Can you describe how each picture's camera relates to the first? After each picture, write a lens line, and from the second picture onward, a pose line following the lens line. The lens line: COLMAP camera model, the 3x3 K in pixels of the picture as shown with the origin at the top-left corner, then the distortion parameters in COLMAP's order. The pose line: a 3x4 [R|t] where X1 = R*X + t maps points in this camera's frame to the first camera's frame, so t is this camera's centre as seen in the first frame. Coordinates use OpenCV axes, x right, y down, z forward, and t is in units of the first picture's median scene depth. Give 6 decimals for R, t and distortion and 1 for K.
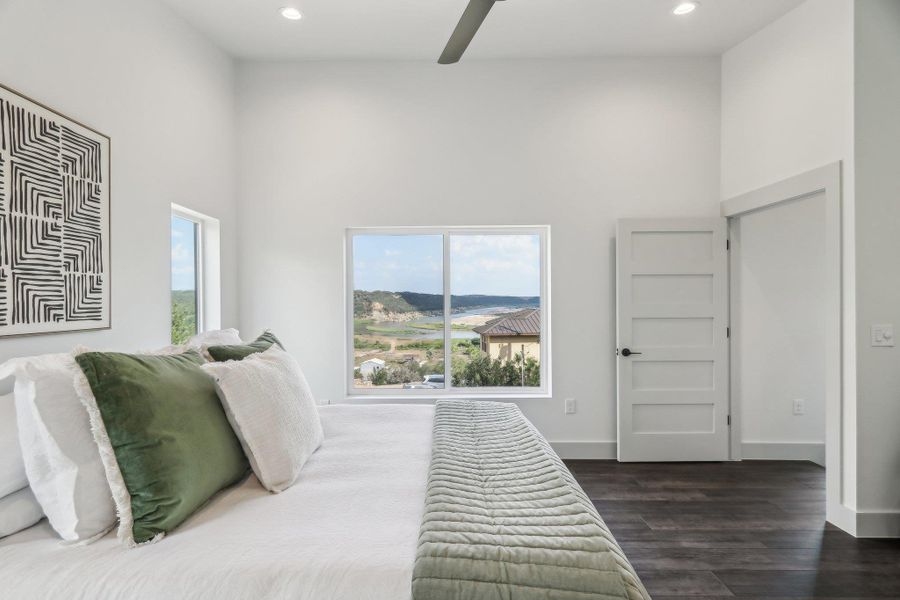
lens RADIAL K [[401.7, 0, 442.4], [0, 401.7, 300.6], [0, 0, 1]] dist [0.000148, -0.000060]
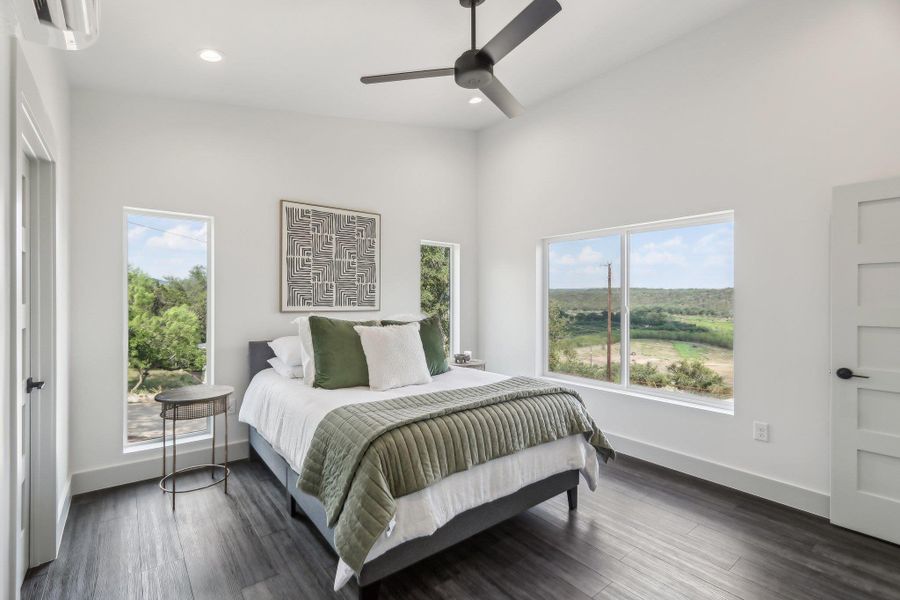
lens RADIAL K [[420.4, 0, 450.0], [0, 420.4, 300.0], [0, 0, 1]] dist [0.000923, 0.000302]
pose [[0.623953, 0.011214, -0.781381, 1.038845], [-0.009189, 0.999933, 0.007012, -0.001402], [0.781408, 0.002805, 0.624015, -0.021851]]
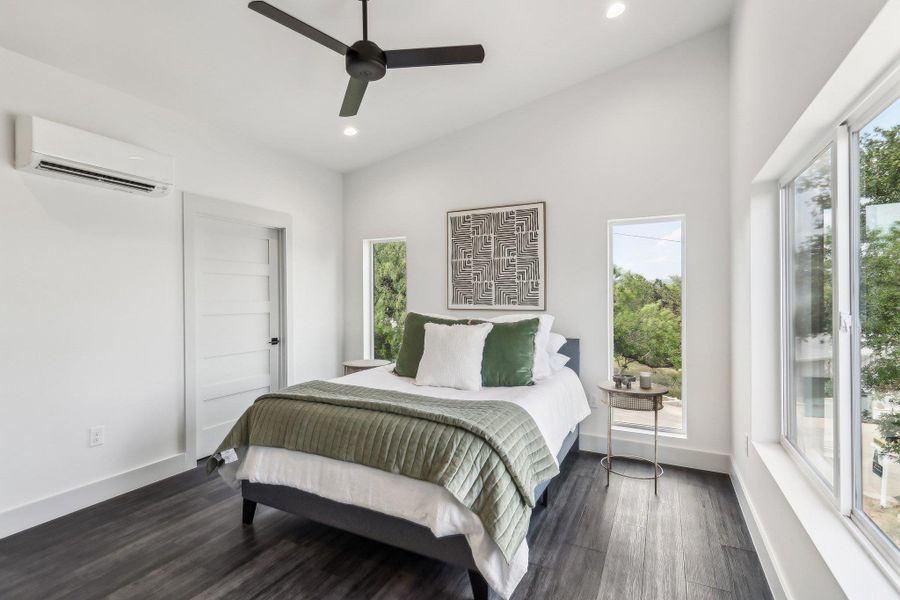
lens RADIAL K [[420.4, 0, 450.0], [0, 420.4, 300.0], [0, 0, 1]] dist [0.000923, 0.000302]
pose [[-0.441422, 0.011247, -0.897229, 1.037075], [0.003654, 0.999936, 0.010737, 0.001623], [0.897292, 0.001461, -0.441434, 1.488275]]
